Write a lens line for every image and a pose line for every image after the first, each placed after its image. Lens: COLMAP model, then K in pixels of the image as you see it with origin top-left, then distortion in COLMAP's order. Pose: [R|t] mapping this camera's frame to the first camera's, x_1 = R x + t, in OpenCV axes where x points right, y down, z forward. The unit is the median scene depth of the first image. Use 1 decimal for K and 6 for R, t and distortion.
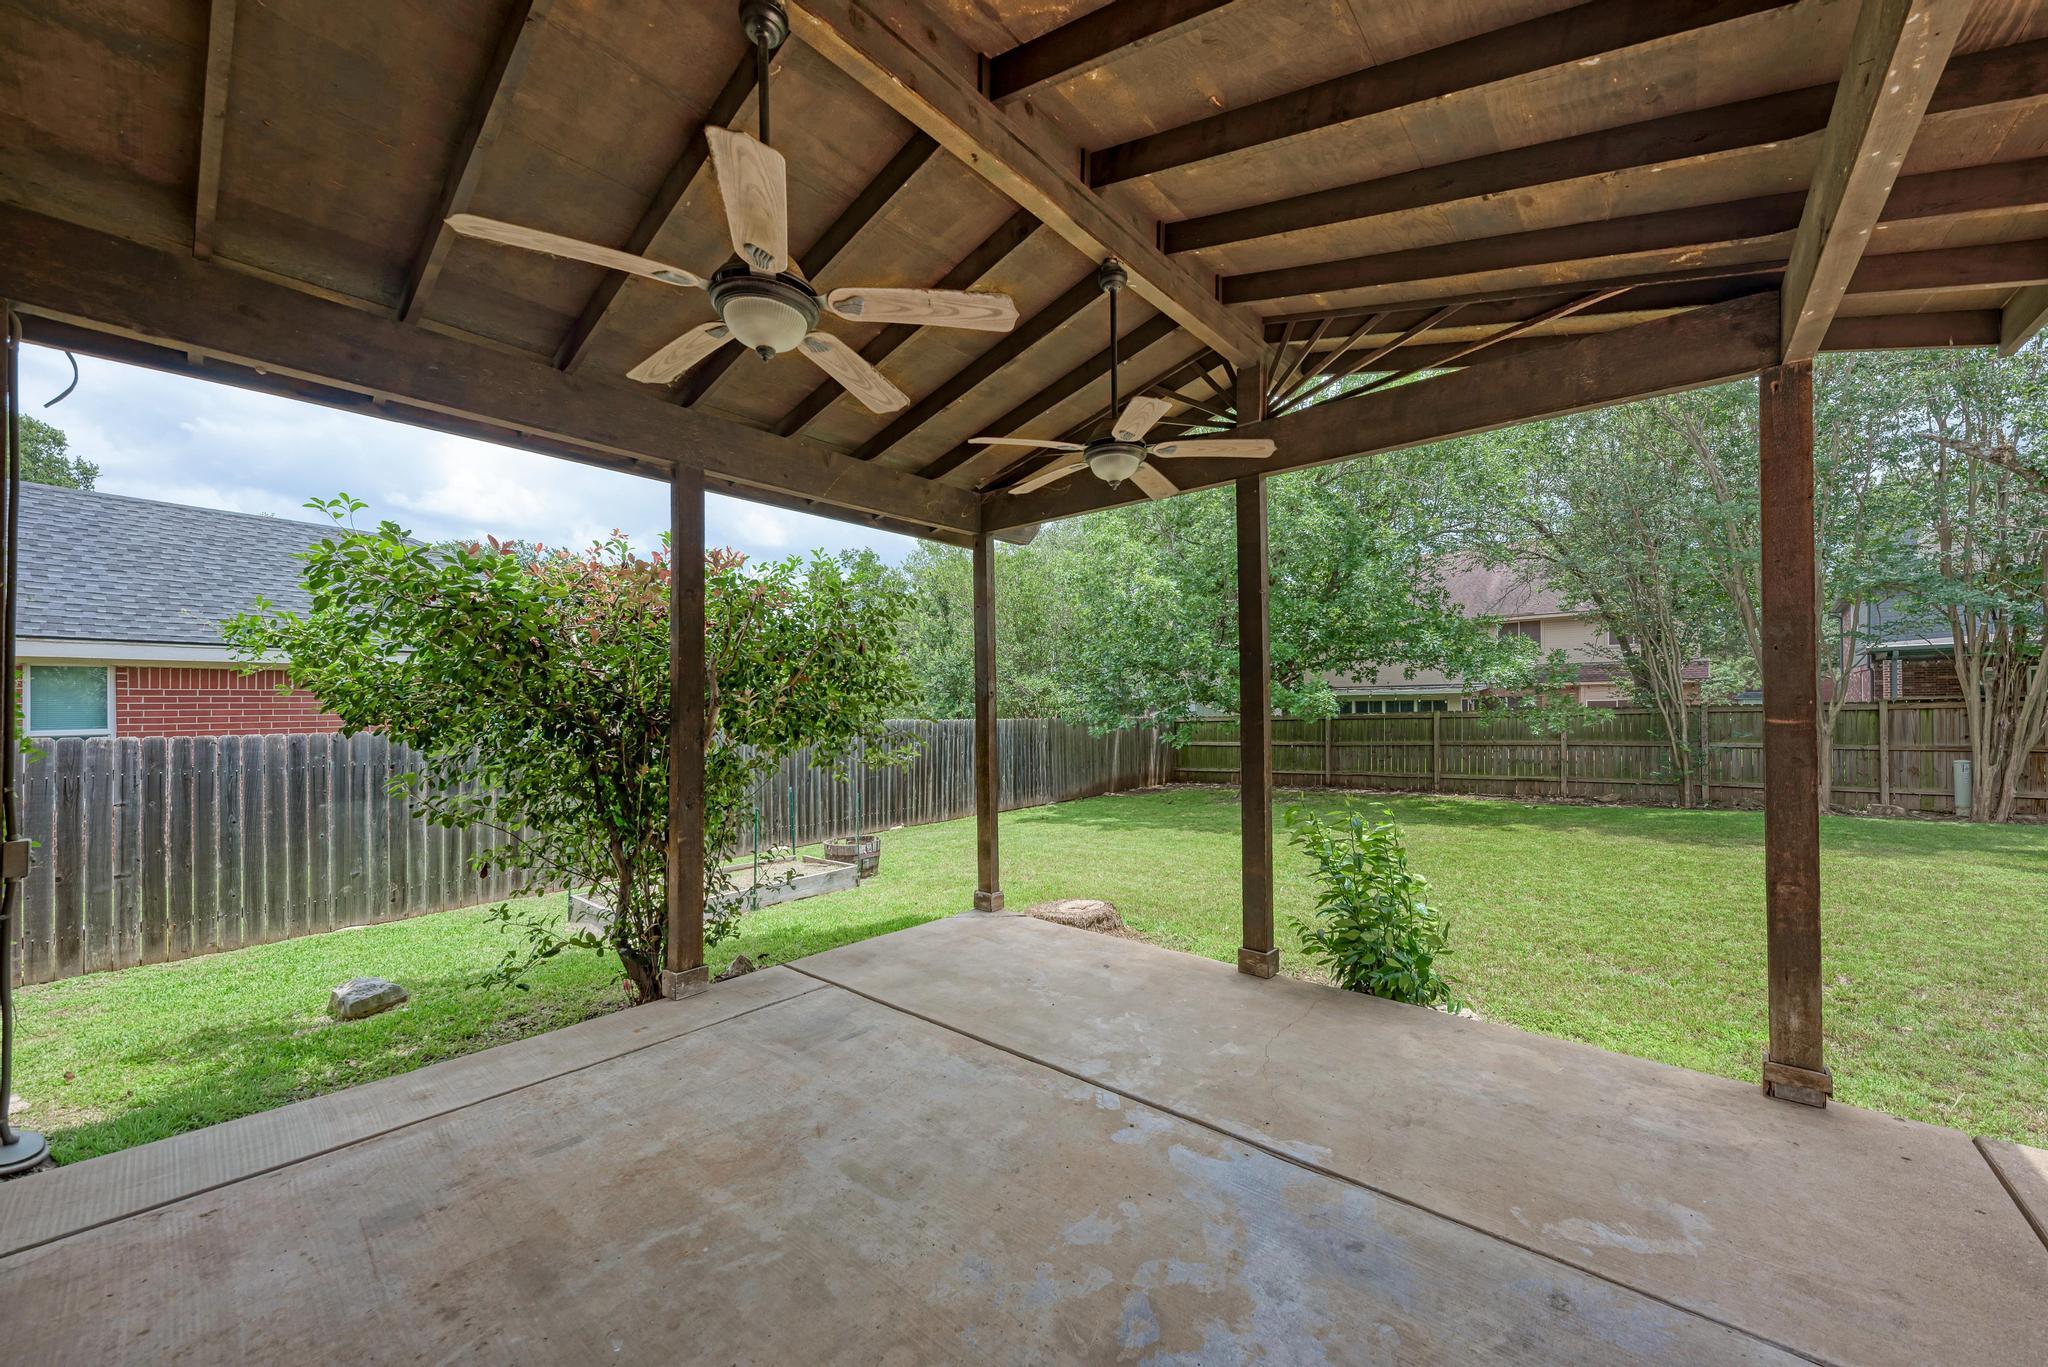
lens RADIAL K [[752.1, 0, 1024.1], [0, 752.1, 697.5], [0, 0, 1]] dist [0.000551, -0.000125]
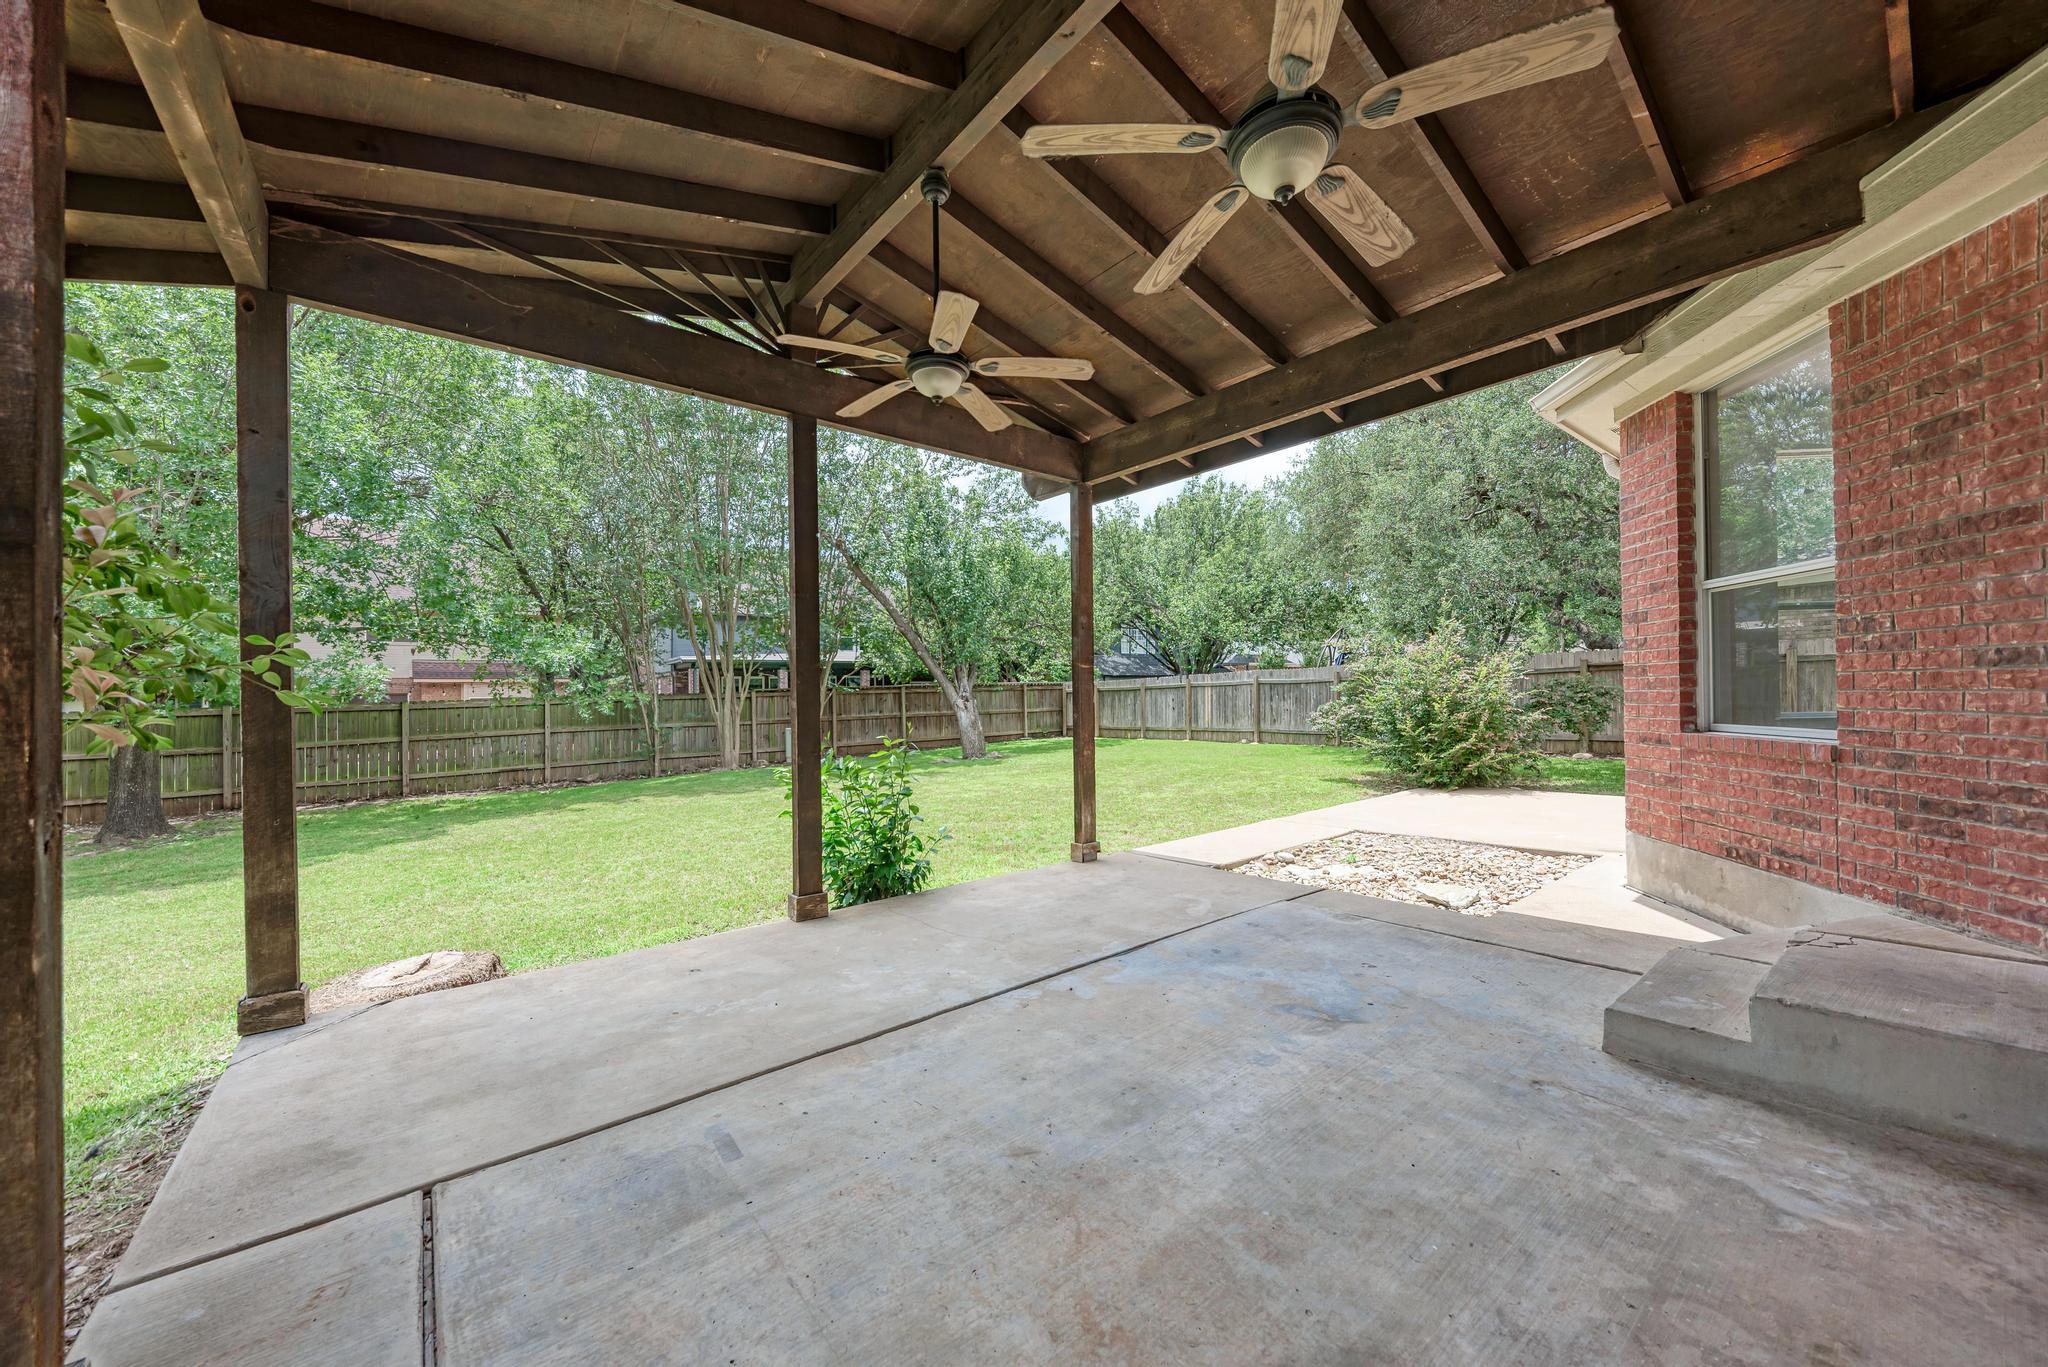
lens RADIAL K [[752.1, 0, 1024.1], [0, 752.1, 697.5], [0, 0, 1]] dist [0.000551, -0.000125]
pose [[0.182837, 0.006077, 0.983124, -0.620841], [0.004838, 0.999963, -0.007081, 0.082311], [-0.983131, 0.006051, 0.182801, 0.532856]]
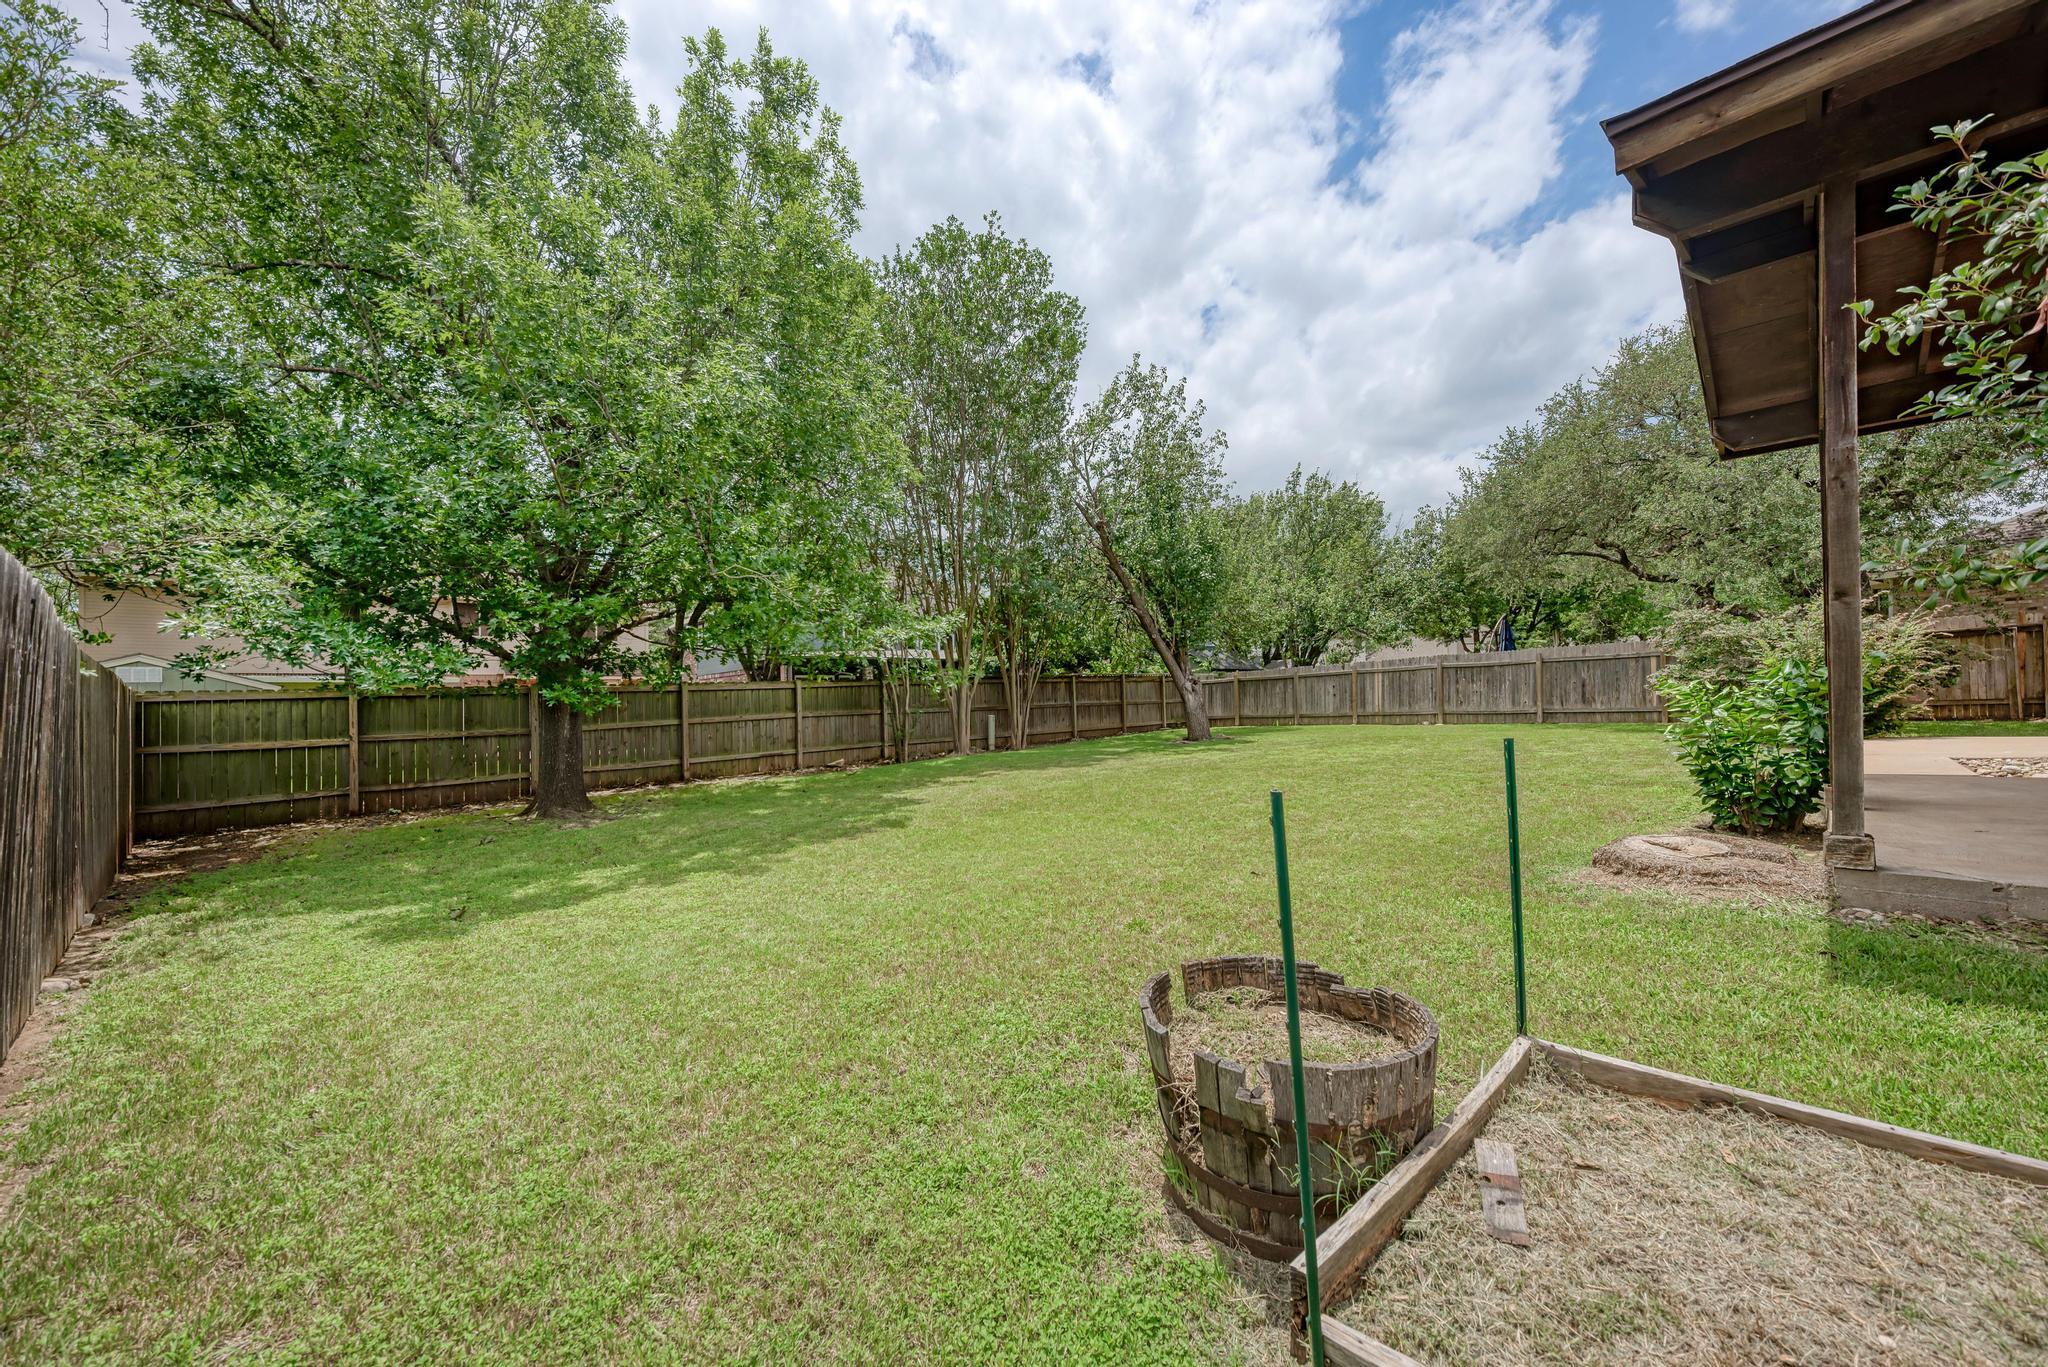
lens RADIAL K [[752.1, 0, 1024.1], [0, 752.1, 697.5], [0, 0, 1]] dist [0.000551, -0.000125]
pose [[0.099813, 0.017581, 0.994851, -0.887867], [0.014928, 0.999705, -0.019164, 0.203959], [-0.994894, 0.016764, 0.099522, 2.007433]]
